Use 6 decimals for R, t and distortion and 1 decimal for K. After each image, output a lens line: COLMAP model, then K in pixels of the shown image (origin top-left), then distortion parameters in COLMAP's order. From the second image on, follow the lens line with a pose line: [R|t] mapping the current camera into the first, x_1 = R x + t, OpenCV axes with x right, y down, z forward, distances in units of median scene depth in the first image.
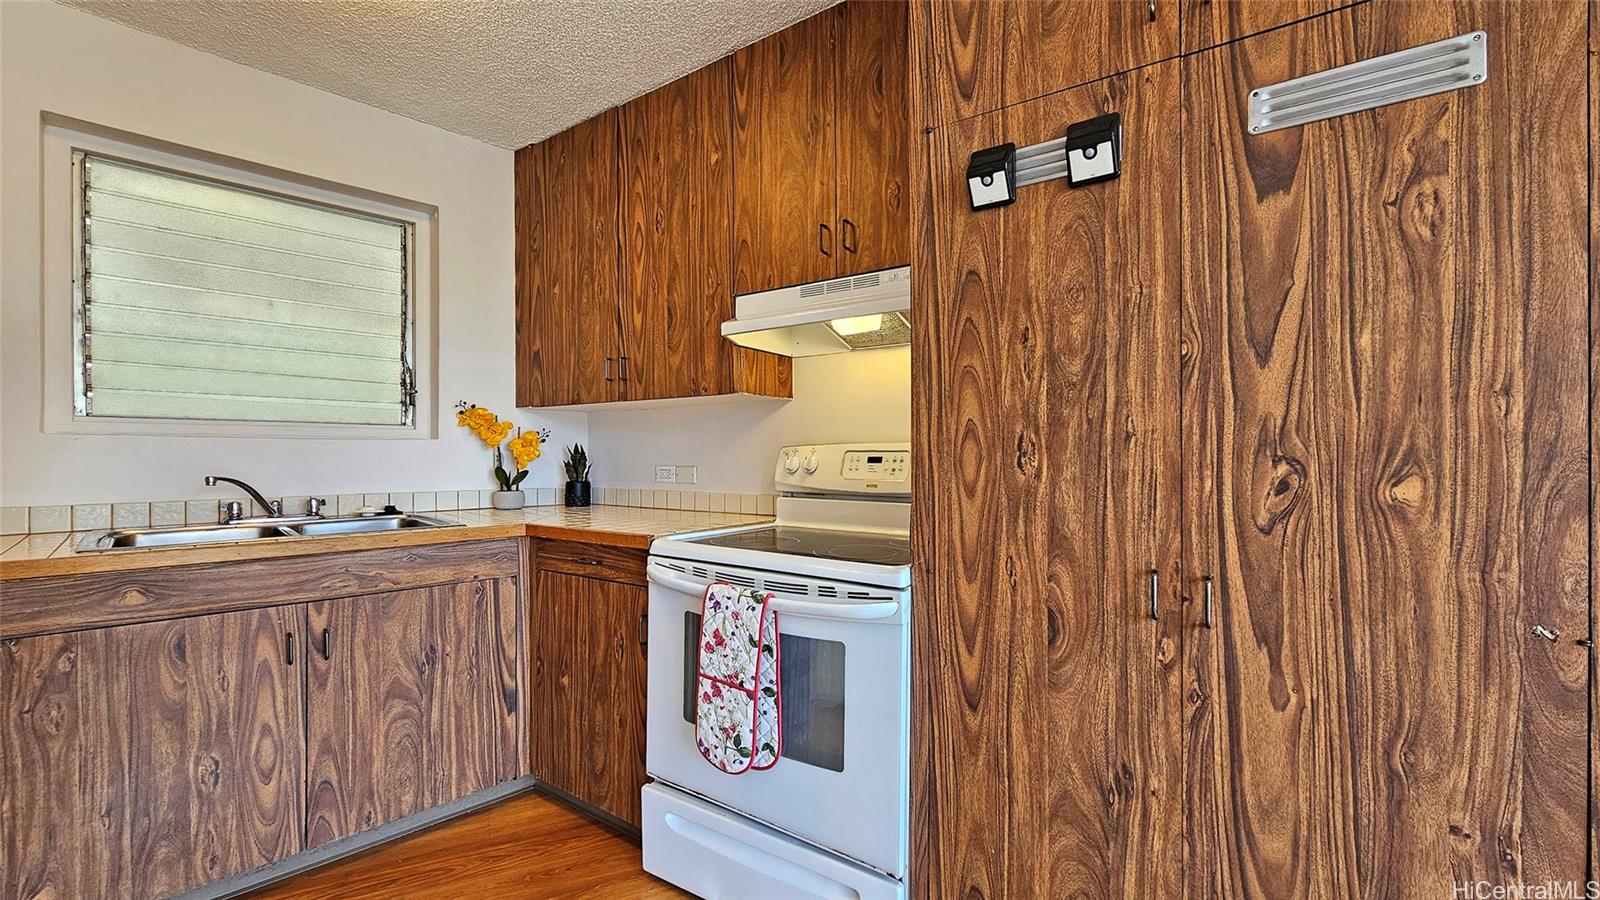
lens RADIAL K [[694.5, 0, 822.3], [0, 694.5, 444.5], [0, 0, 1]] dist [-0.001822, -0.000067]
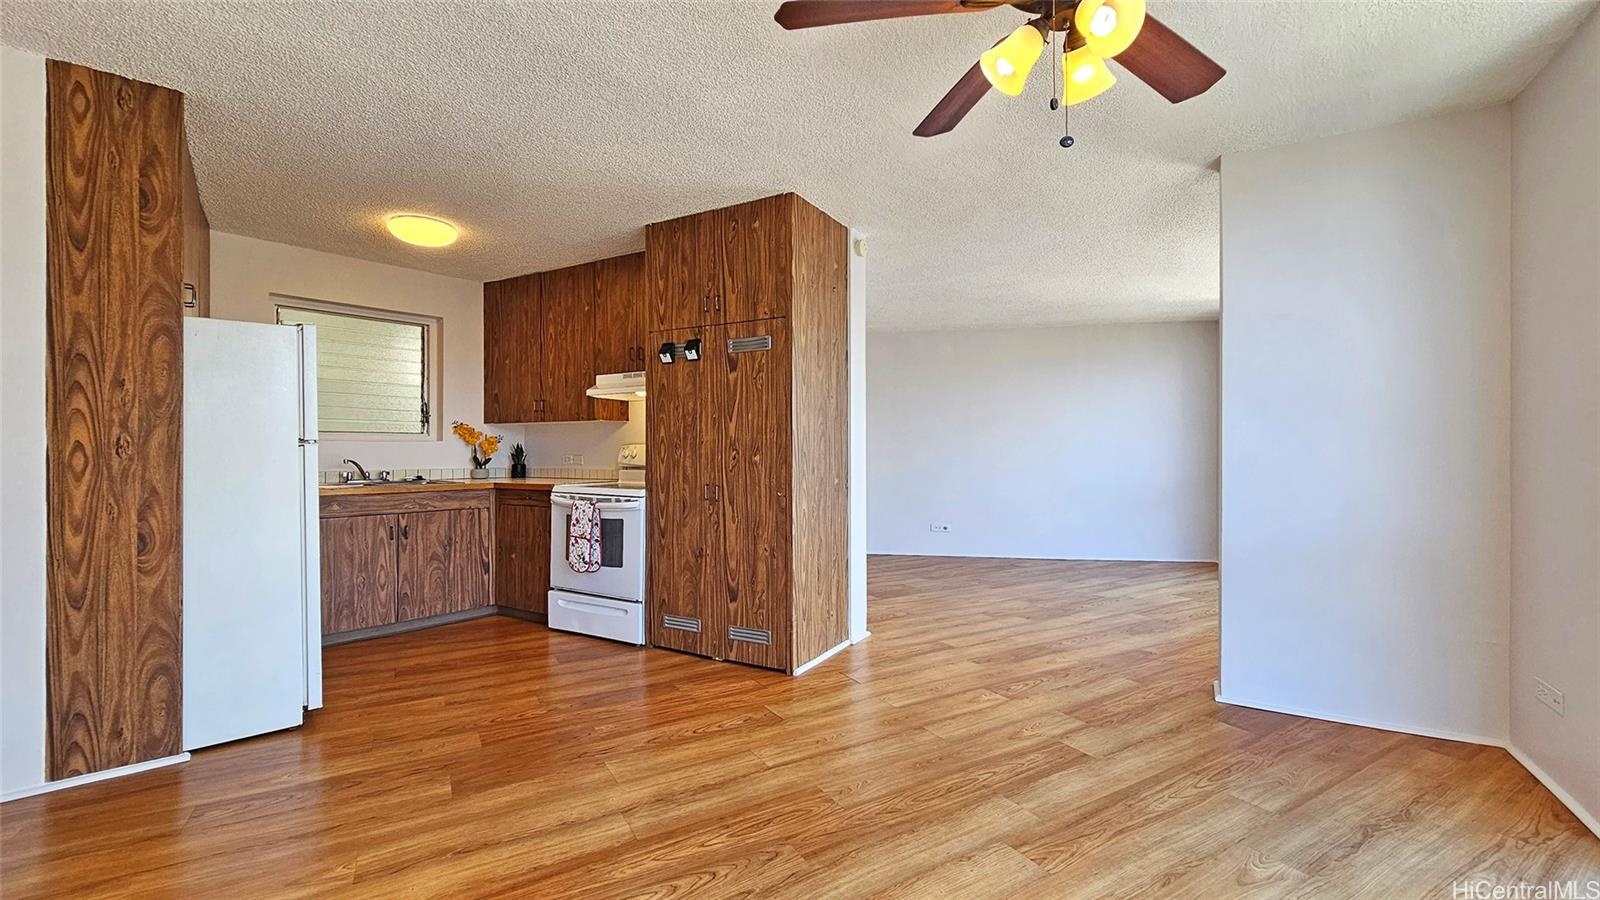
lens RADIAL K [[658.3, 0, 802.3], [0, 658.3, 434.6], [0, 0, 1]] dist [-0.001357, -0.000230]
pose [[0.997183, -0.000043, 0.075009, 0.501697], [0.000710, 0.999960, -0.008868, -0.015595], [-0.075006, 0.008896, 0.997143, -1.500022]]
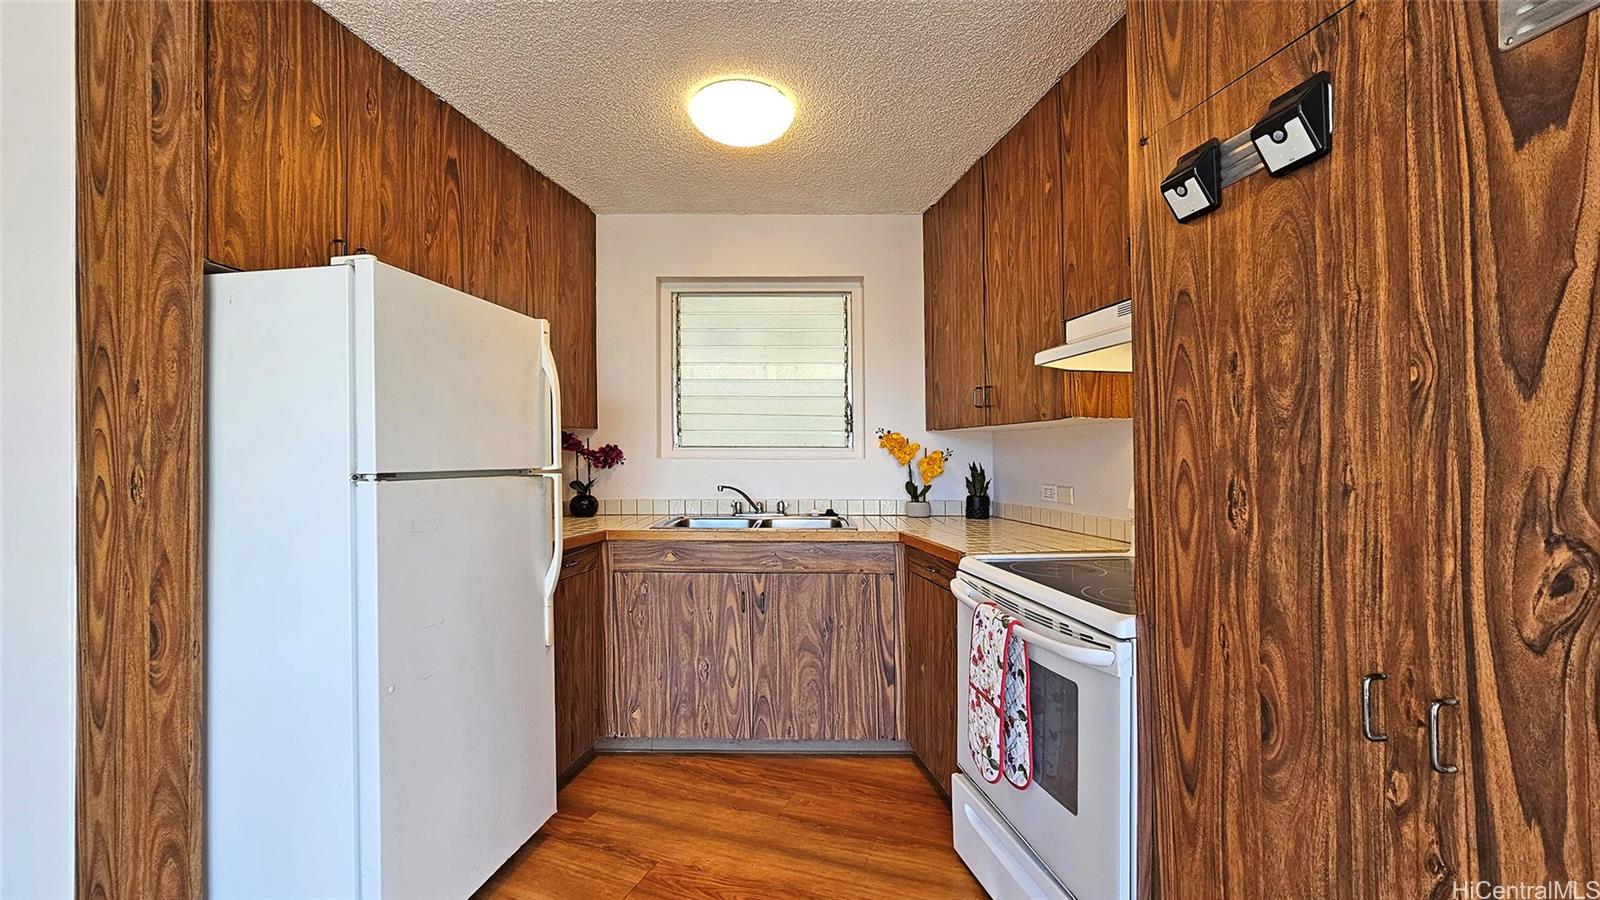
lens RADIAL K [[682.7, 0, 751.4], [0, 682.7, 443.4], [0, 0, 1]] dist [-0.000836, -0.000570]
pose [[0.668436, -0.012010, -0.743673, 0.420819], [0.008187, 0.999928, -0.008789, -0.046699], [0.743725, -0.000214, 0.668486, 0.013532]]
